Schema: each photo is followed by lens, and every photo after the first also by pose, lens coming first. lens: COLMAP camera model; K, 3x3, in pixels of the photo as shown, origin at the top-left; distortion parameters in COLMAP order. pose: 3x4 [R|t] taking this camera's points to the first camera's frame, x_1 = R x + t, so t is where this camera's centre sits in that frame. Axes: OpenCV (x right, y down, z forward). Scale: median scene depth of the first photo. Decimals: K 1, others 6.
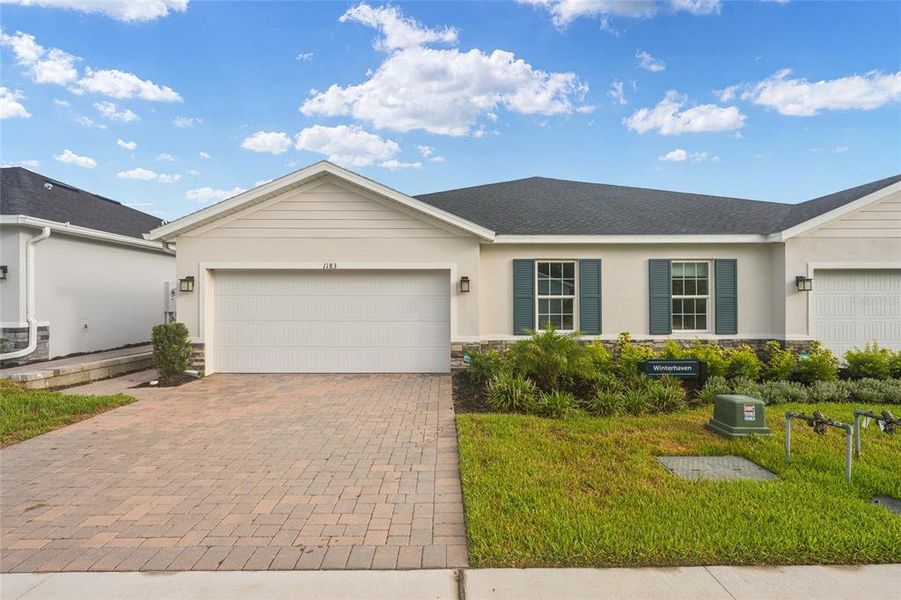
lens RADIAL K [[435.0, 0, 453.8], [0, 435.0, 301.5], [0, 0, 1]] dist [0.001416, -0.000302]
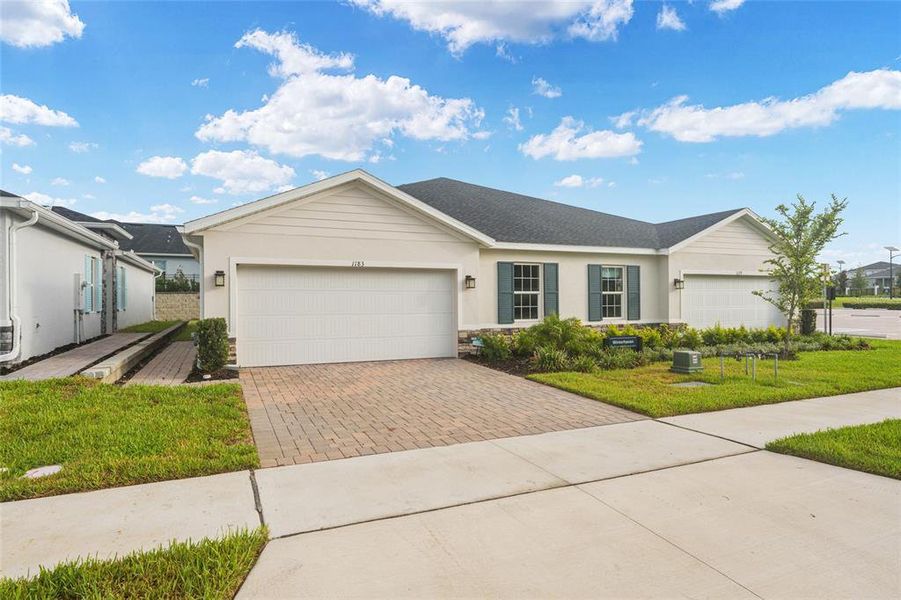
lens RADIAL K [[512.4, 0, 450.5], [0, 512.4, 300.0], [0, 0, 1]] dist [-0.000638, 0.000670]
pose [[0.919923, -0.002899, 0.392087, -0.571078], [0.002694, 0.999996, 0.001072, 0.008839], [-0.392089, 0.000070, 0.919927, -0.277936]]
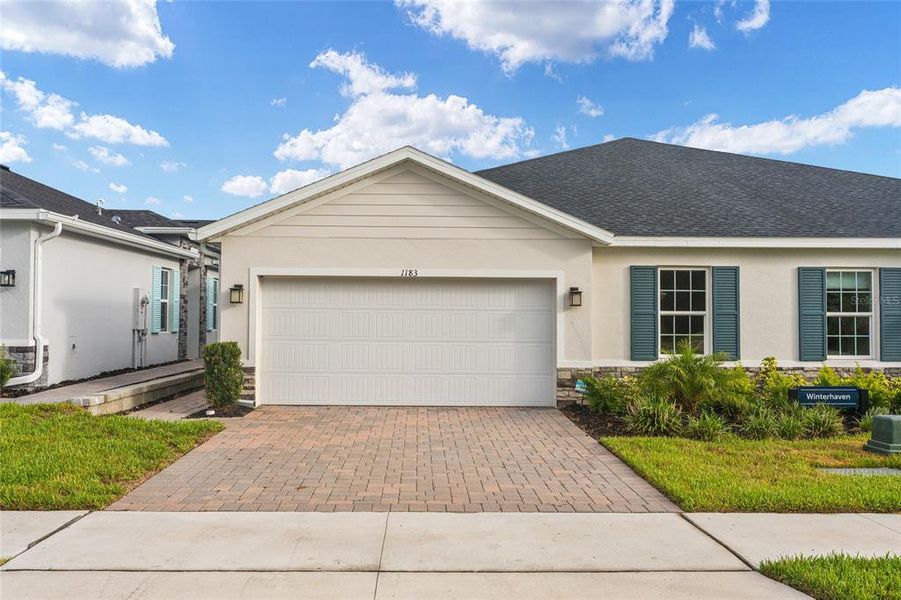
lens RADIAL K [[770.5, 0, 446.3], [0, 770.5, 300.9], [0, 0, 1]] dist [-0.004911, 0.000653]
pose [[0.999914, 0.007468, 0.010807, -0.228499], [-0.007213, 0.999701, -0.023368, 0.003342], [-0.010978, 0.023288, 0.999669, -0.436356]]
